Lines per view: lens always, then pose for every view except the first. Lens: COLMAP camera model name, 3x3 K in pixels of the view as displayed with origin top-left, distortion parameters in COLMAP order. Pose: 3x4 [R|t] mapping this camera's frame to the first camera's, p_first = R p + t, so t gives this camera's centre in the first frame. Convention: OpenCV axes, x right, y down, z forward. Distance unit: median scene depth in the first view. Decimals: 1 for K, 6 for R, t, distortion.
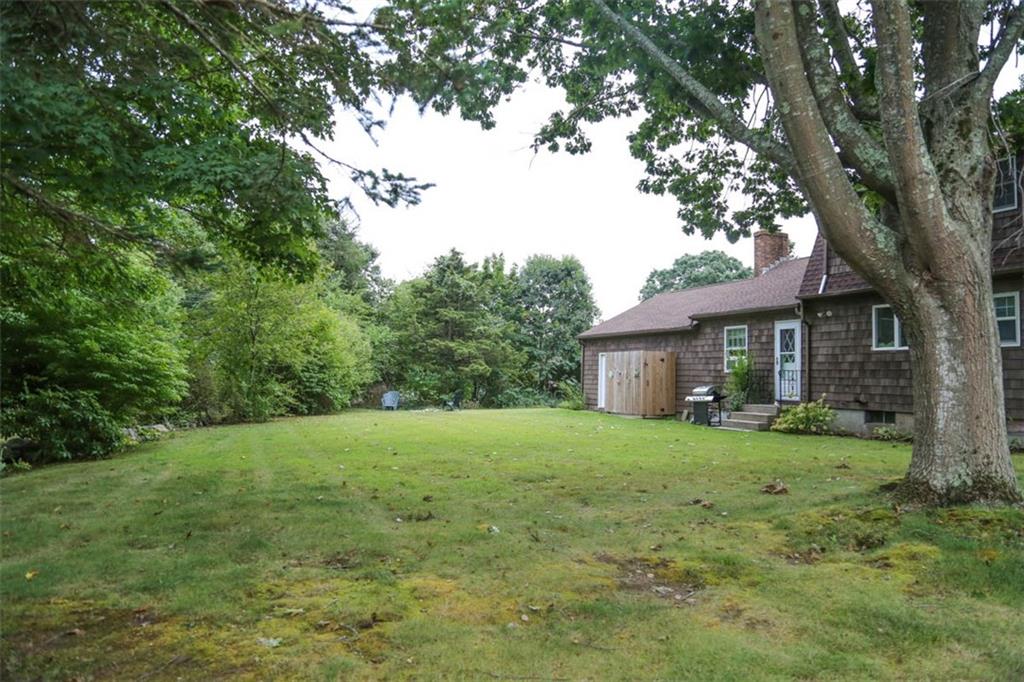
lens RADIAL K [[685.8, 0, 512.0], [0, 685.8, 341.0], [0, 0, 1]] dist [-0.098142, 0.003914]
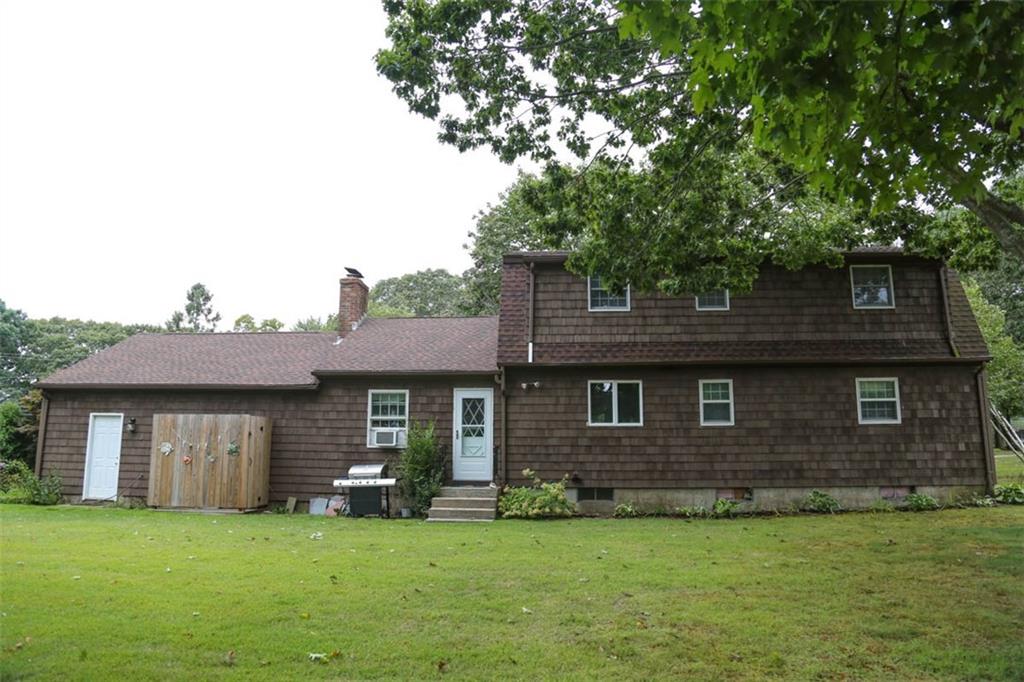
lens RADIAL K [[685.8, 0, 512.0], [0, 685.8, 341.0], [0, 0, 1]] dist [-0.098142, 0.003914]
pose [[0.476341, 0.132853, 0.869166, -0.341461], [-0.040161, 0.990775, -0.129431, 0.021462], [-0.878343, 0.026746, 0.477282, 0.519969]]
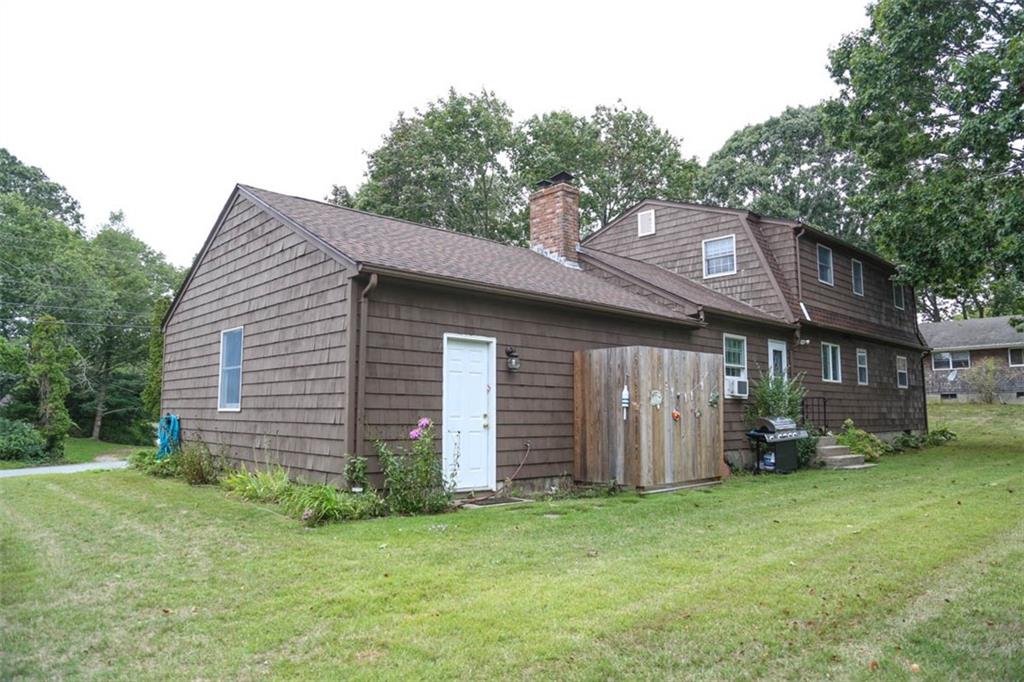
lens RADIAL K [[685.8, 0, 512.0], [0, 685.8, 341.0], [0, 0, 1]] dist [-0.098142, 0.003914]
pose [[-0.306379, 0.088107, 0.947823, -0.307685], [-0.054736, 0.992429, -0.109947, 0.084058], [-0.950335, -0.085565, -0.299236, 1.565669]]
